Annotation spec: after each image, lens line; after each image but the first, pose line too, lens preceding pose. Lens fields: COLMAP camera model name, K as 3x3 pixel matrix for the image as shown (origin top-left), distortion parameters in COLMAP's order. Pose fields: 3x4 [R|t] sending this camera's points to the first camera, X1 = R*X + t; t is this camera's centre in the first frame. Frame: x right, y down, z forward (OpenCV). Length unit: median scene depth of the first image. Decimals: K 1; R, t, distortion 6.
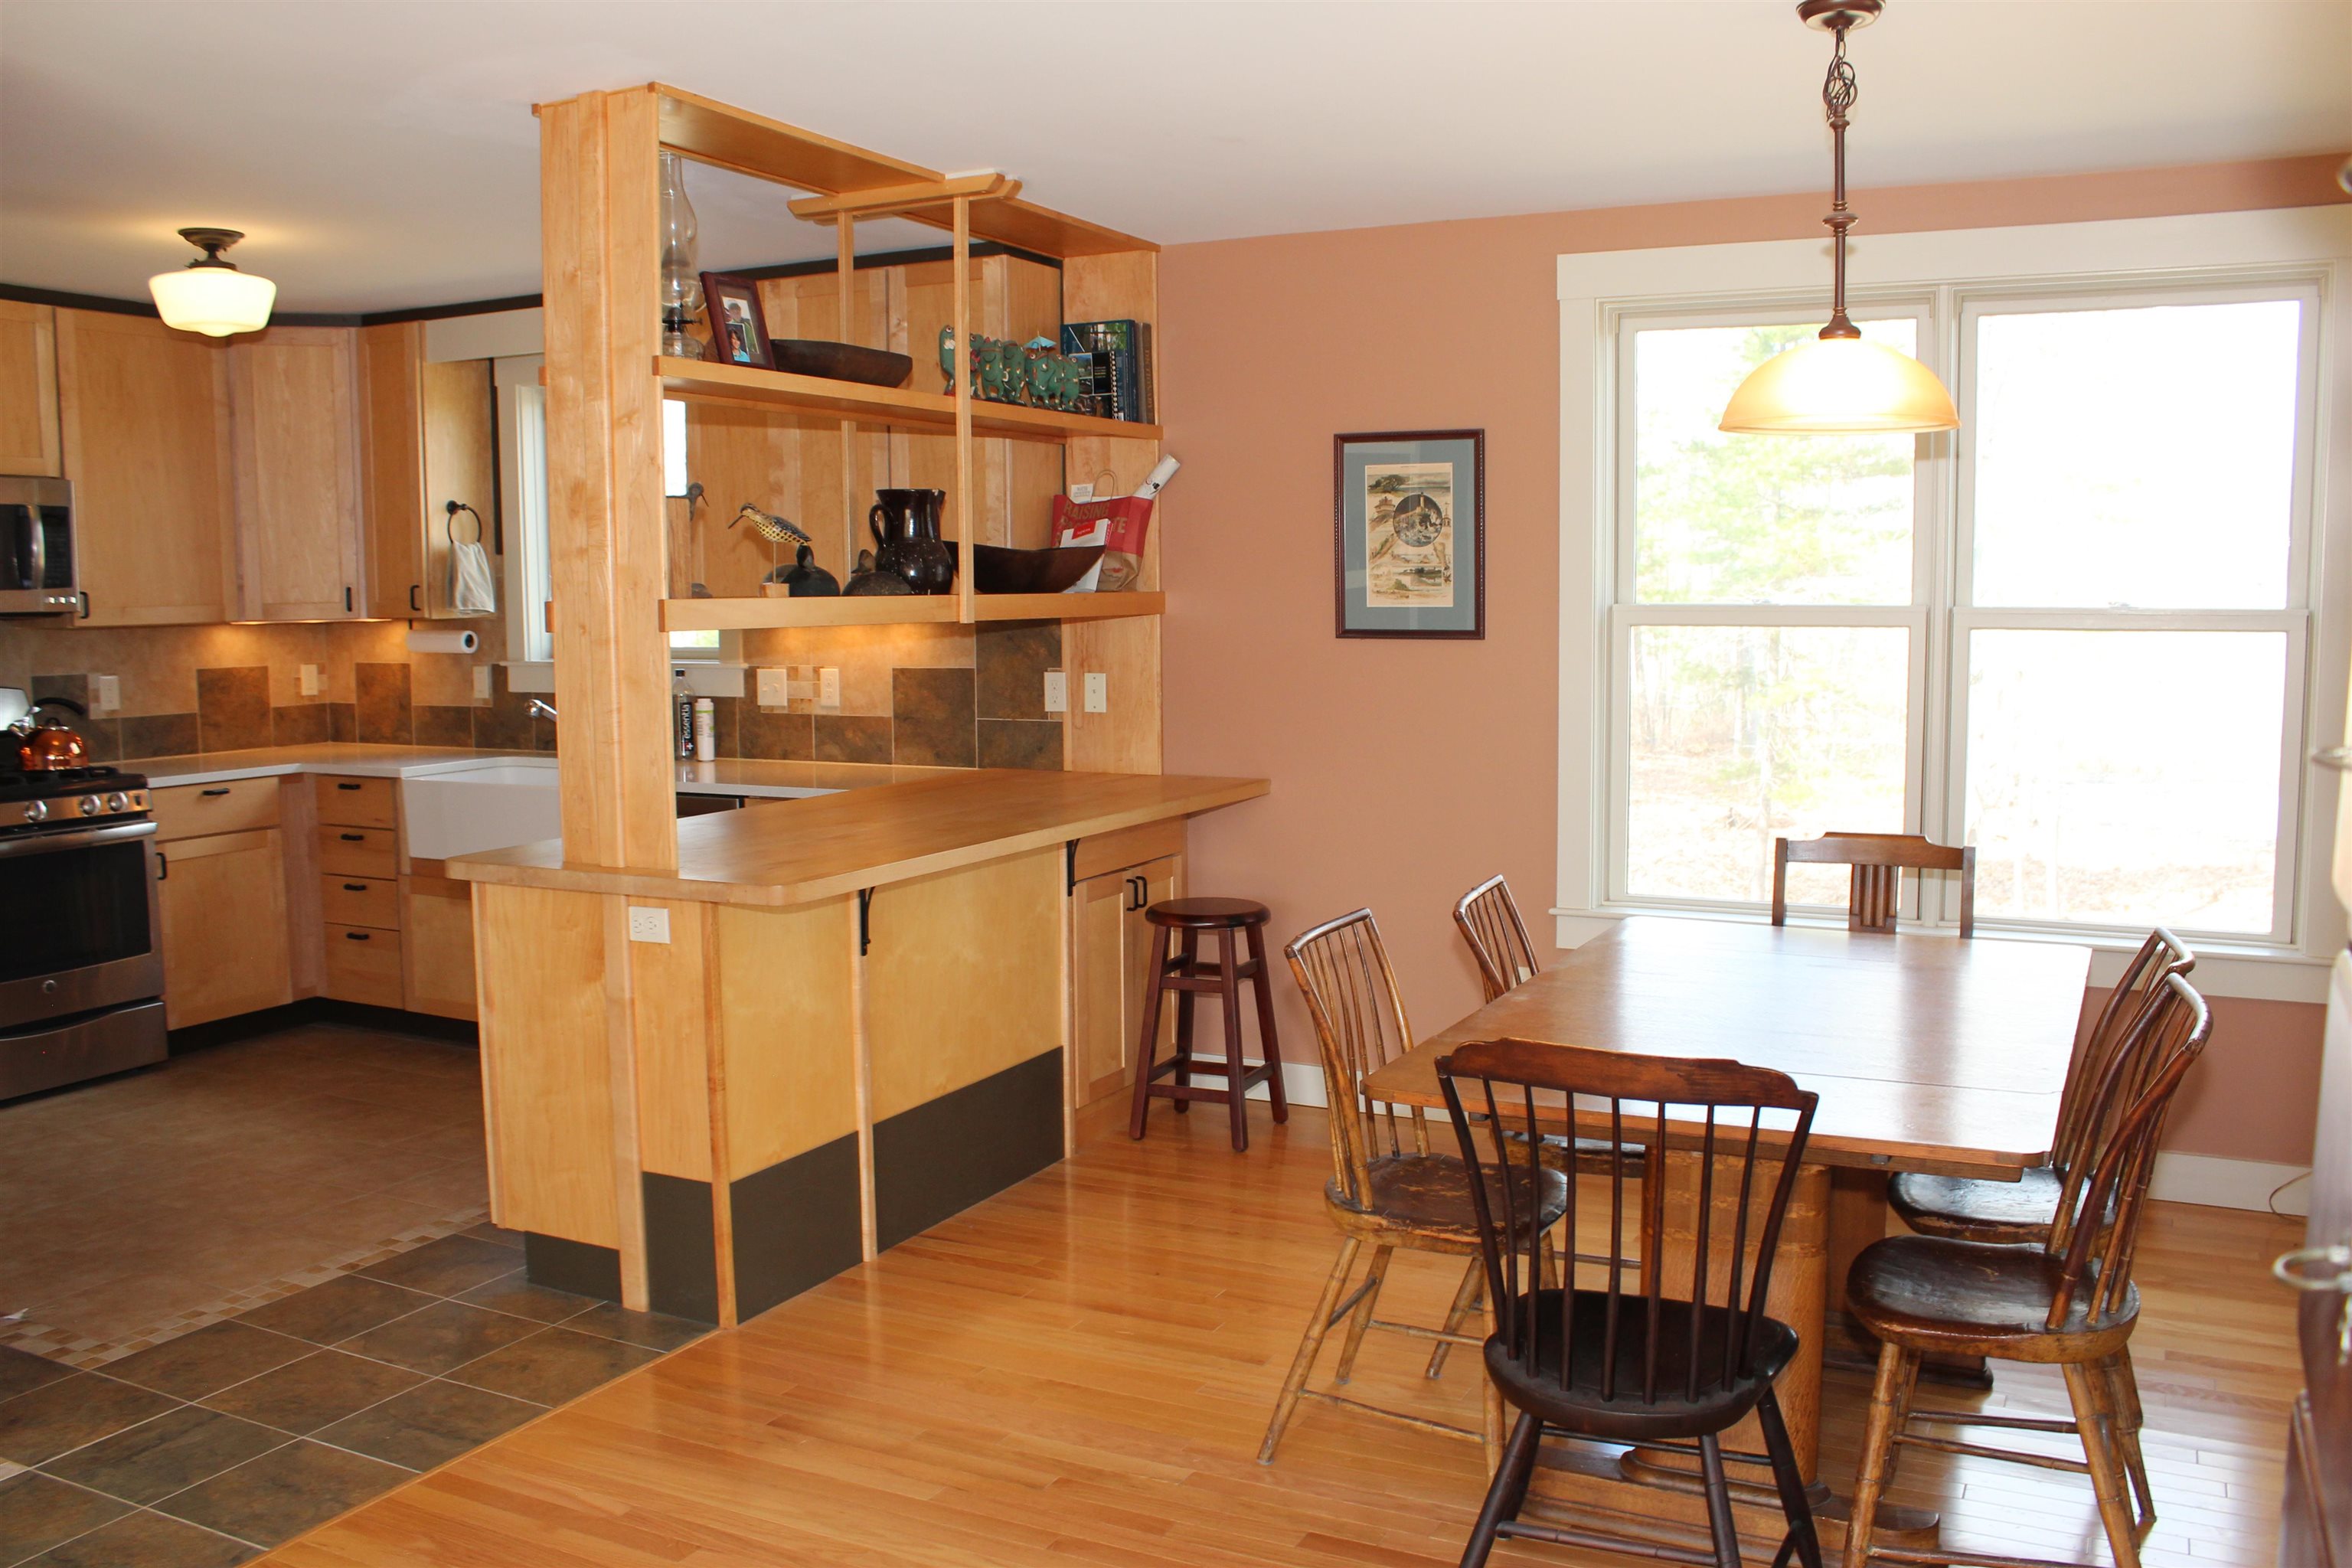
lens RADIAL K [[1969.0, 0, 1198.7], [0, 1969.0, 796.2], [0, 0, 1]] dist [-0.171335, 0.161795]
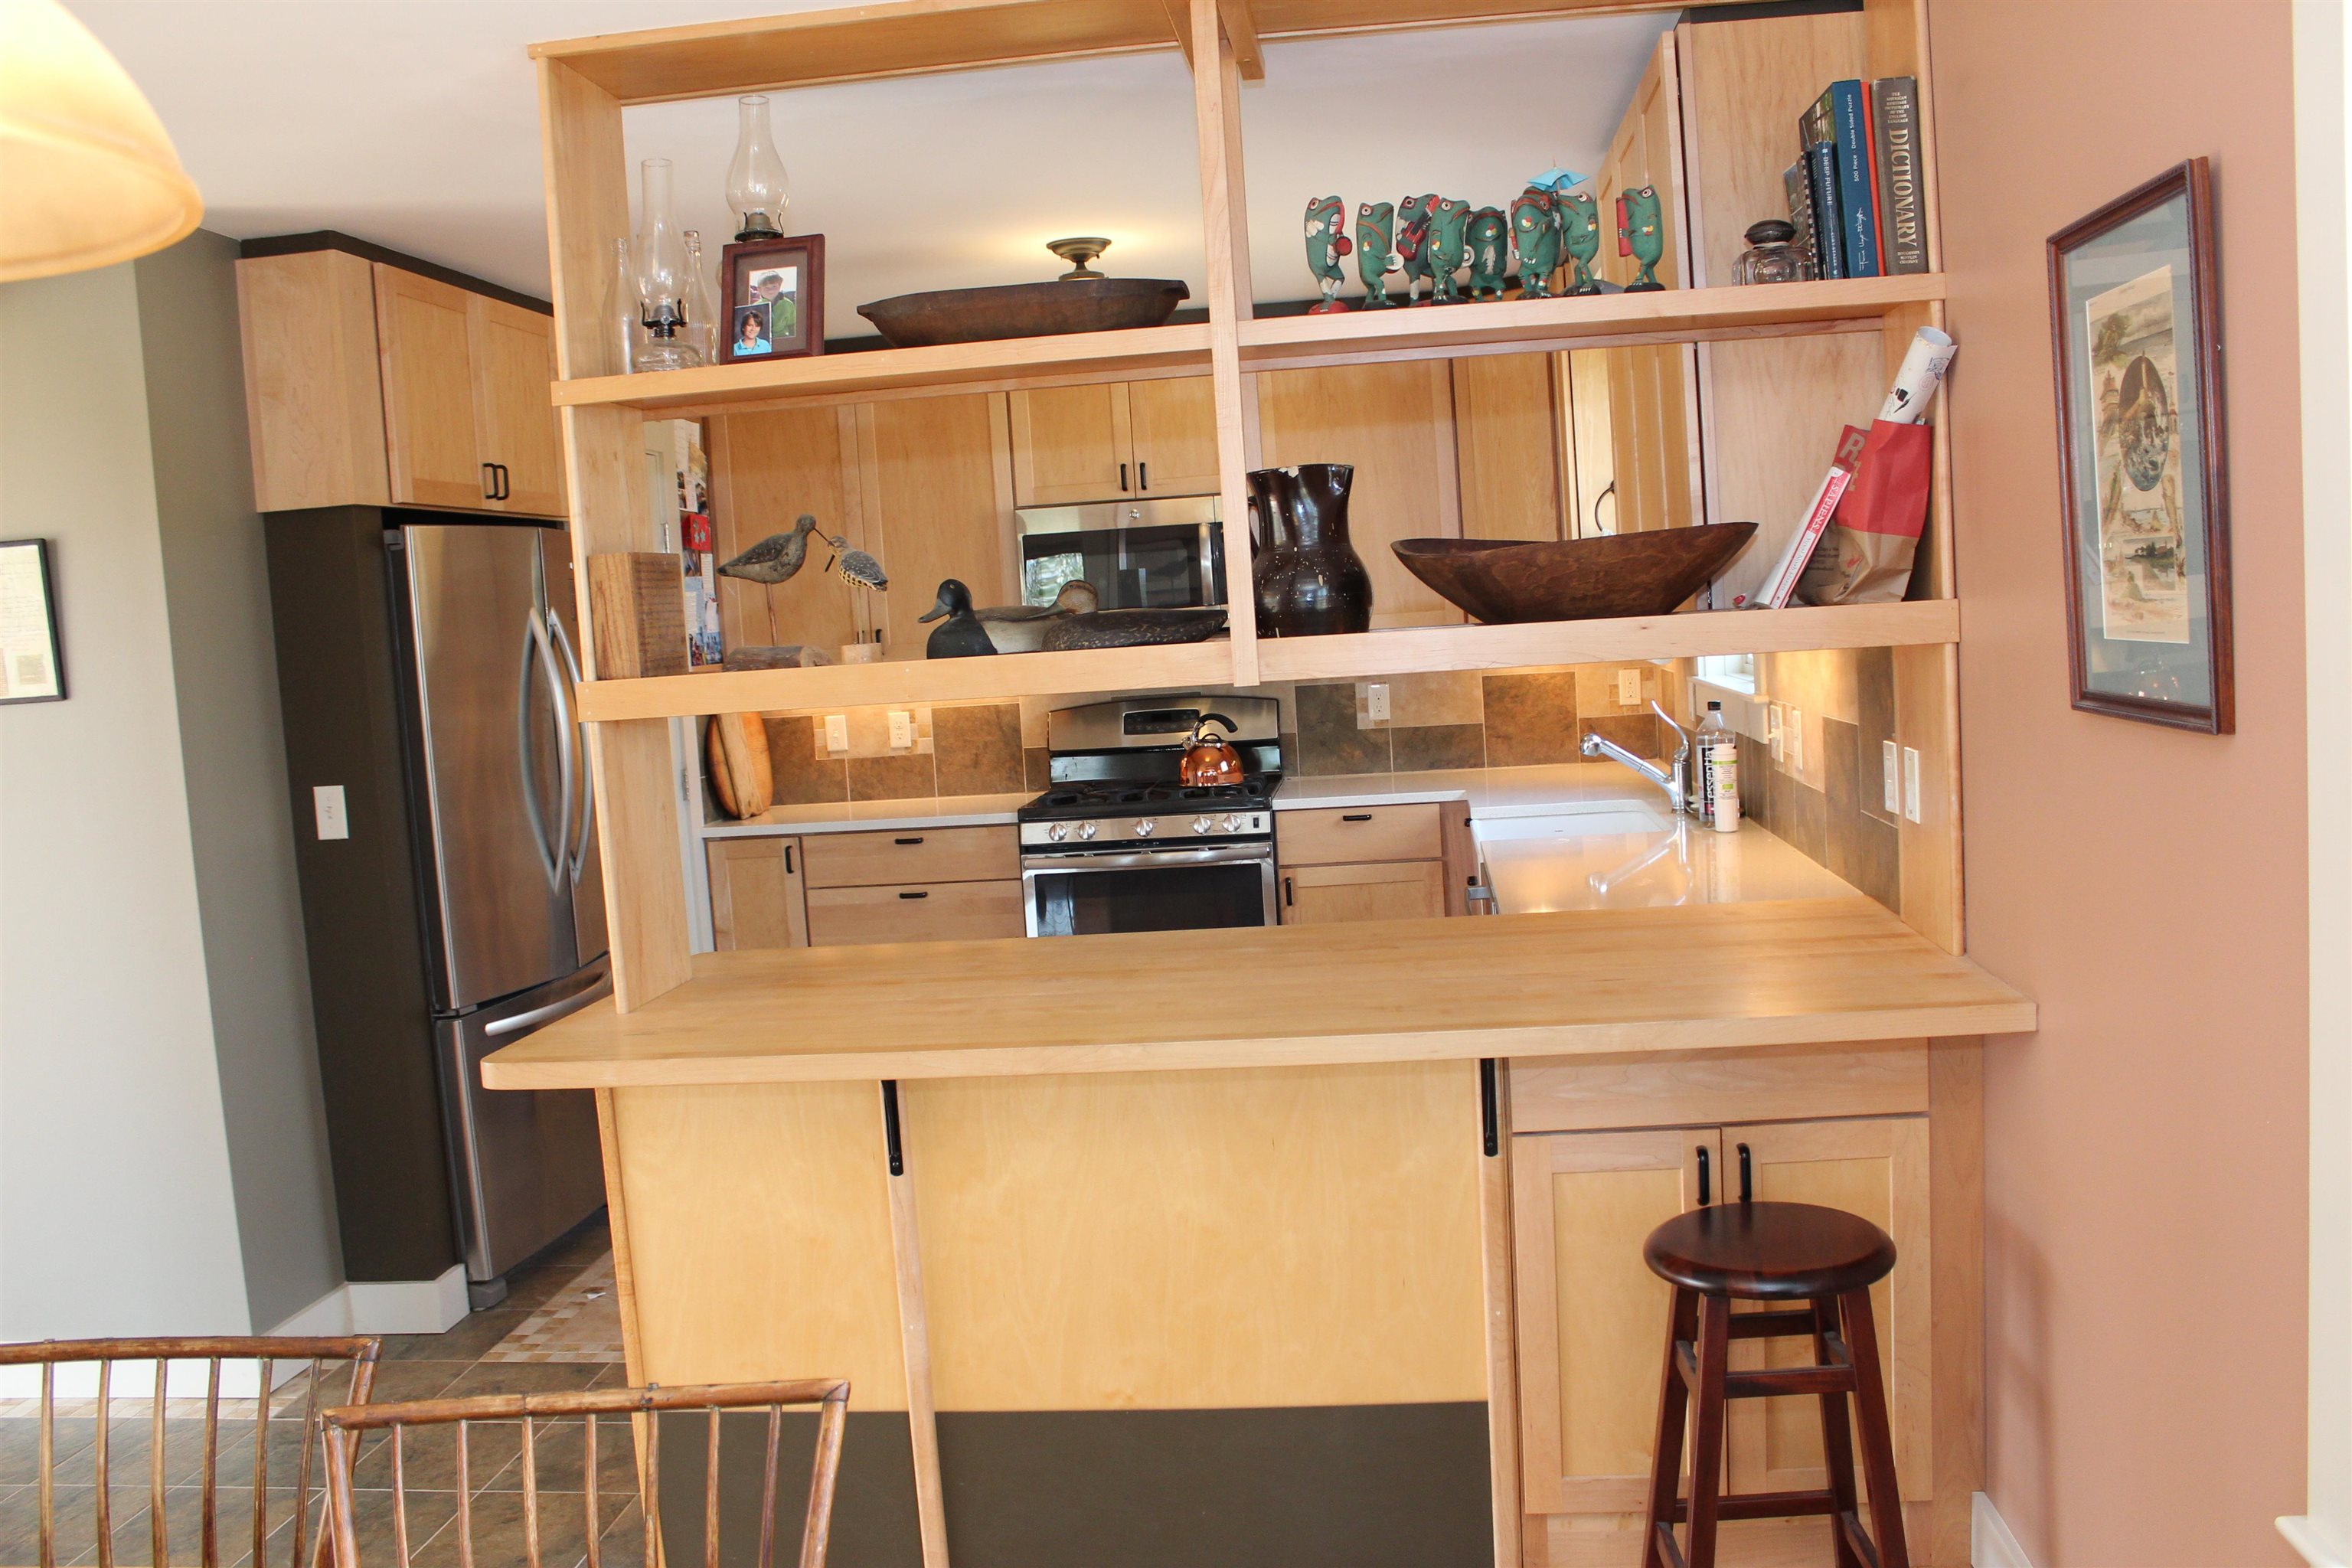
lens RADIAL K [[1969.0, 0, 1198.7], [0, 1969.0, 796.2], [0, 0, 1]] dist [-0.171335, 0.161795]
pose [[0.346579, 0.073772, -0.935115, 0.340655], [-0.038414, 0.997182, 0.064432, -0.068833], [0.937234, 0.013591, 0.348436, 0.571336]]
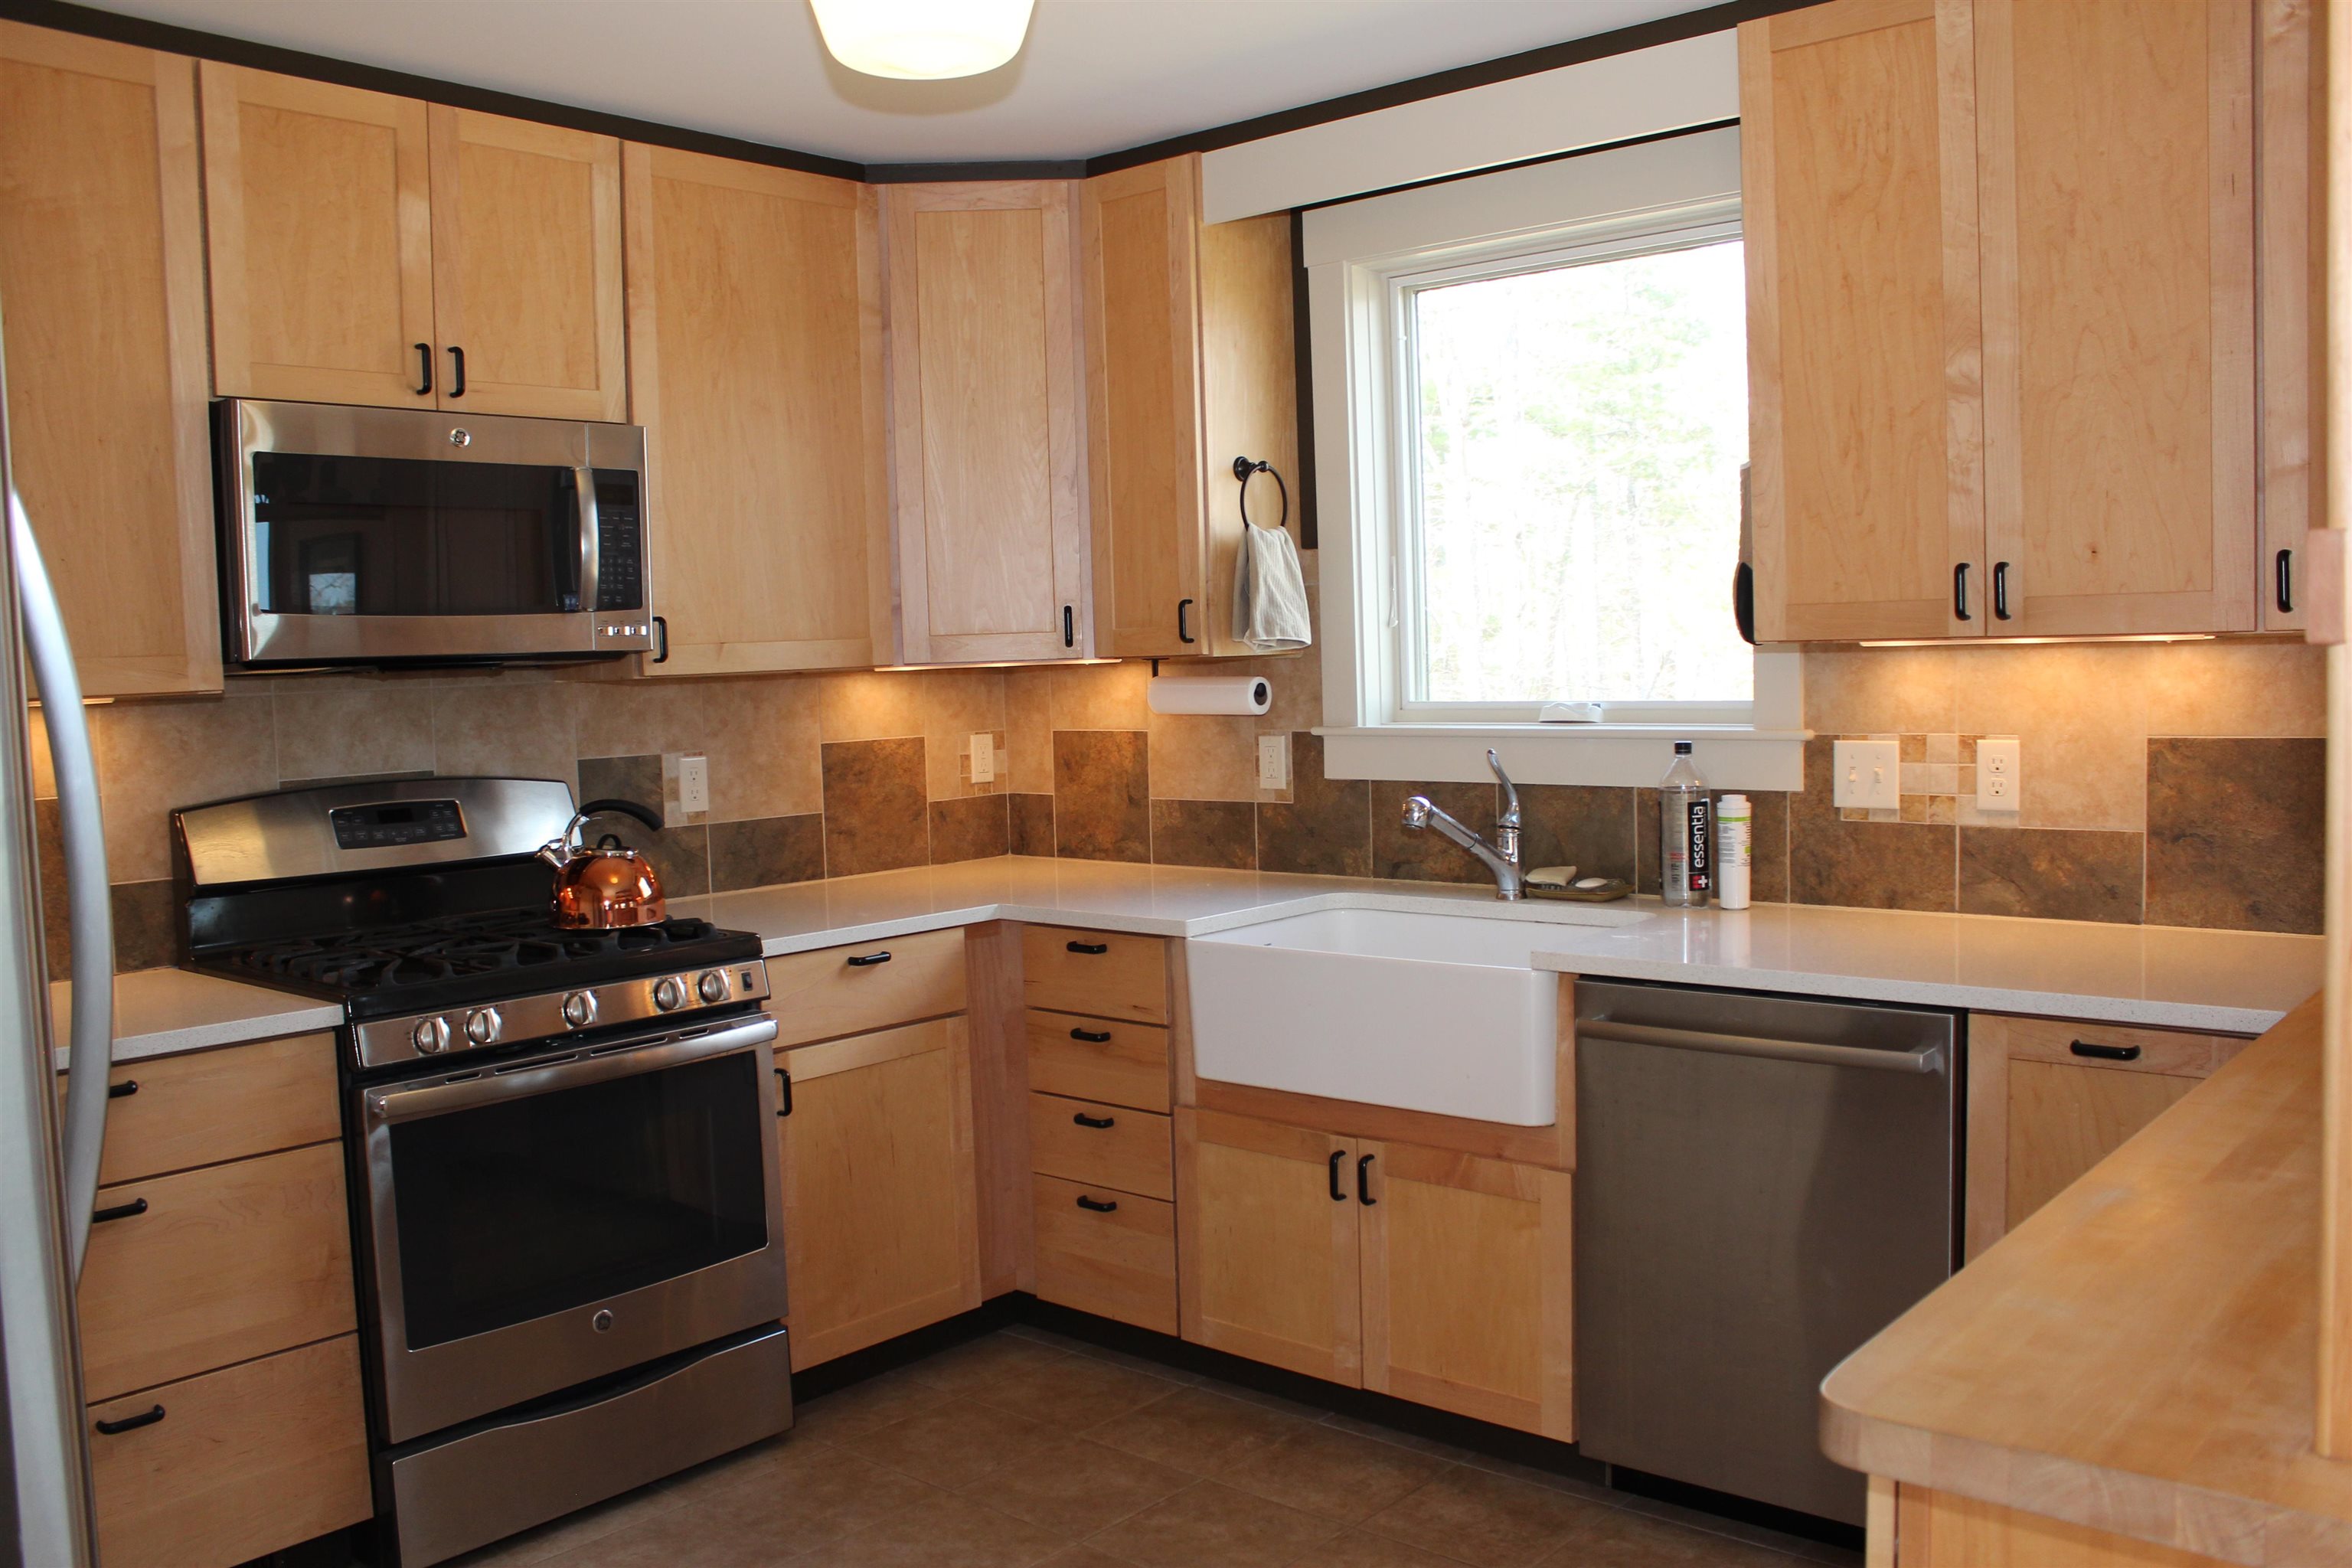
lens RADIAL K [[1969.0, 0, 1198.7], [0, 1969.0, 796.2], [0, 0, 1]] dist [-0.171335, 0.161795]
pose [[0.968115, -0.004727, -0.250460, -0.260714], [-0.002202, 0.999623, -0.027377, -0.034259], [0.250495, 0.027056, 0.967740, 0.432107]]
